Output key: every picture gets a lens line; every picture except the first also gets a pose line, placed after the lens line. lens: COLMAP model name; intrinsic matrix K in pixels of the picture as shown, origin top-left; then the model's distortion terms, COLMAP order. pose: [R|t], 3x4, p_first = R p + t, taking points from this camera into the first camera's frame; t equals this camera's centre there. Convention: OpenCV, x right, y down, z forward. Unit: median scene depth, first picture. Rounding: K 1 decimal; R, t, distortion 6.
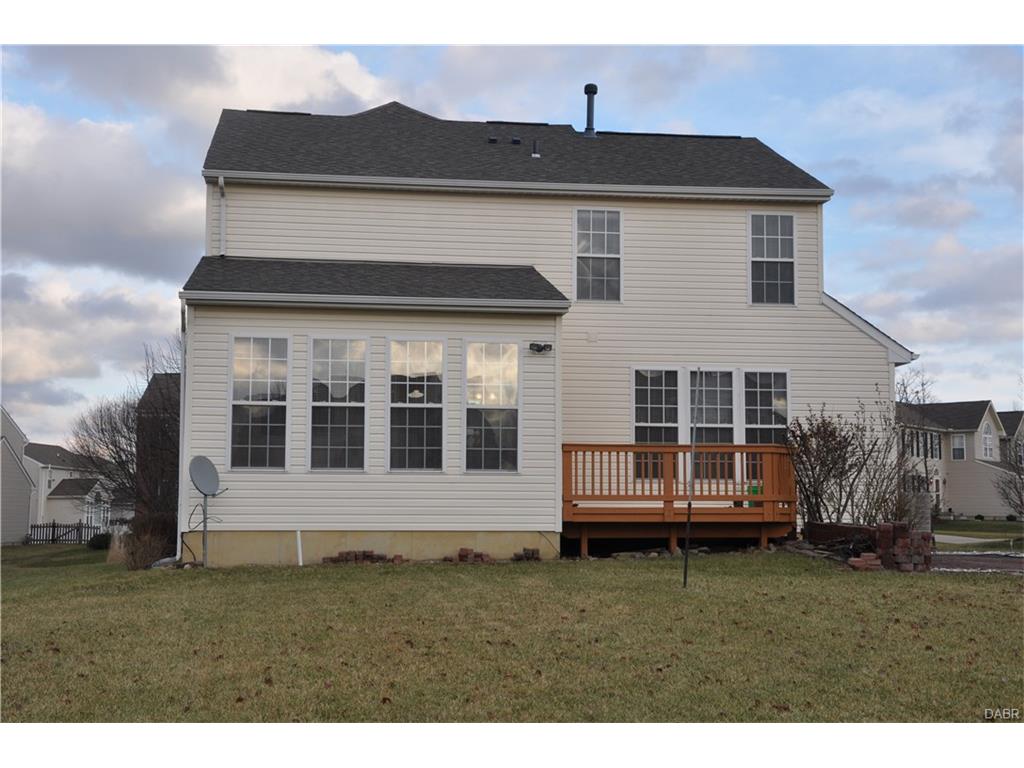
lens RADIAL K [[1398.3, 0, 512.0], [0, 1398.3, 384.0], [0, 0, 1]] dist [0.188853, 0.014316]
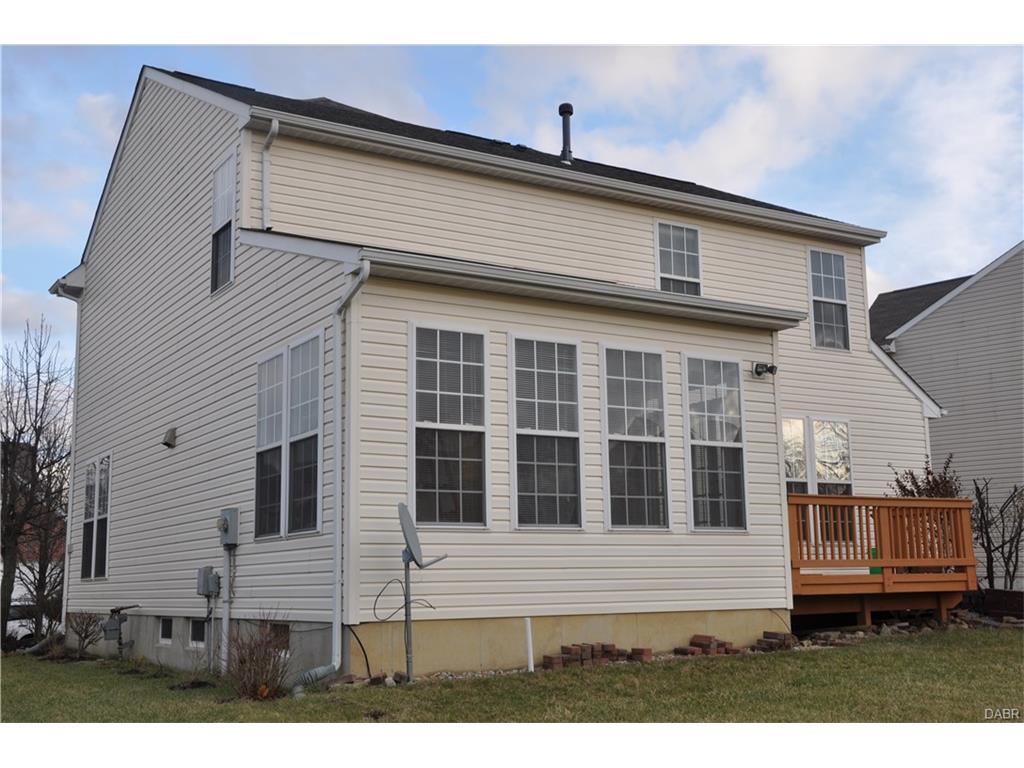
lens RADIAL K [[1172.6, 0, 512.0], [0, 1172.6, 384.0], [0, 0, 1]] dist [0.060092, 0.033801]
pose [[0.913430, 0.047963, 0.404159, -0.373327], [-0.017642, 0.996765, -0.078416, 0.035854], [-0.406613, 0.064498, 0.911321, 0.463945]]
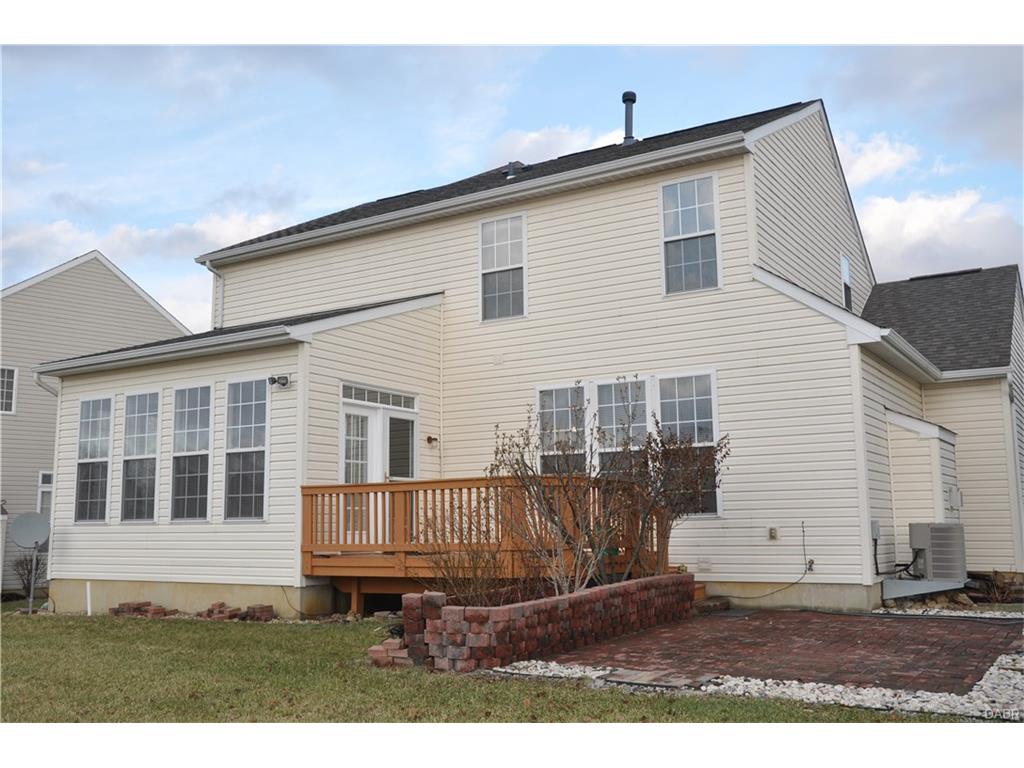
lens RADIAL K [[983.6, 0, 512.0], [0, 983.6, 384.0], [0, 0, 1]] dist [0.000266, 0.010151]
pose [[0.763800, -0.103271, -0.637138, 0.542998], [0.074702, 0.994628, -0.071662, 0.032885], [0.641115, 0.007140, 0.767411, 0.610550]]
